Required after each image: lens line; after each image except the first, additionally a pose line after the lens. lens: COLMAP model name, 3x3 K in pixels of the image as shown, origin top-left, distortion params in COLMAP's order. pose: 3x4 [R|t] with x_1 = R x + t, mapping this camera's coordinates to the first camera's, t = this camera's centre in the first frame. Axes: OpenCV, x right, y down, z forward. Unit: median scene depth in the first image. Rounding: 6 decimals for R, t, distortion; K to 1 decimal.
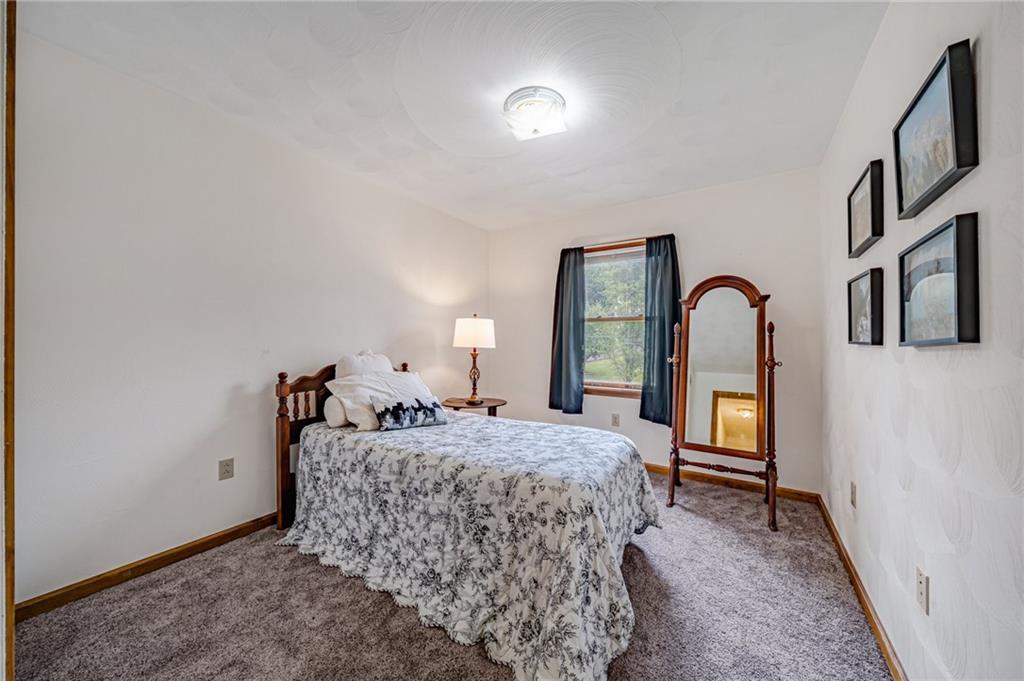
lens RADIAL K [[355.9, 0, 507.0], [0, 355.9, 337.9], [0, 0, 1]] dist [-0.007694, -0.000075]
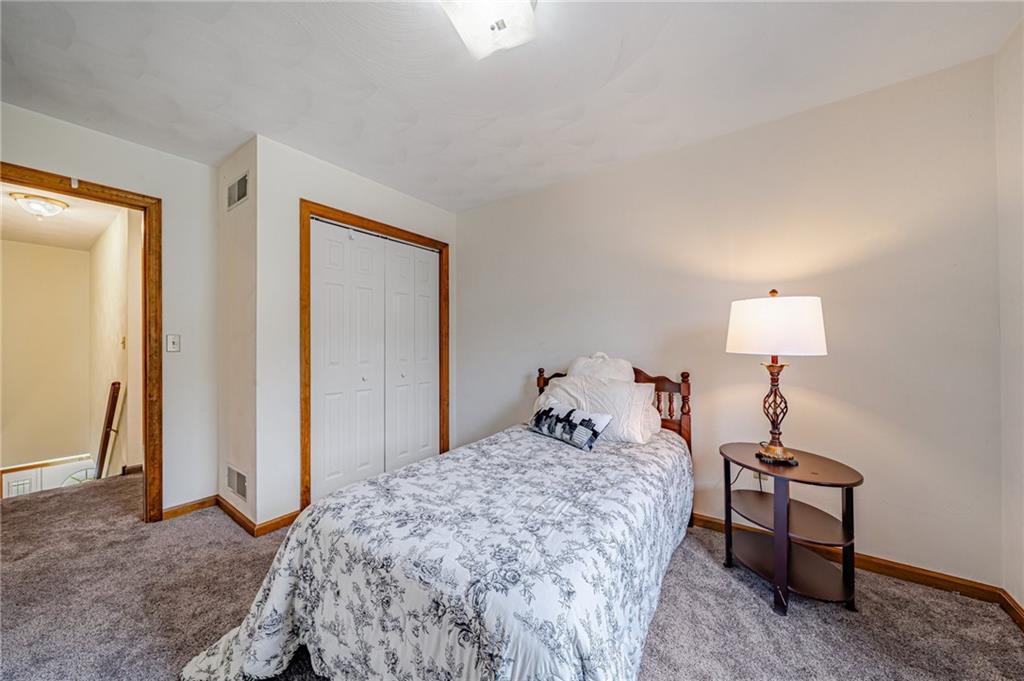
lens RADIAL K [[355.9, 0, 506.3], [0, 355.9, 343.8], [0, 0, 1]] dist [-0.007694, -0.000075]
pose [[-0.046588, -0.002907, -0.998910, 0.624517], [0.014070, 0.999895, -0.003566, 0.011113], [0.998815, -0.014220, -0.046543, 0.886225]]
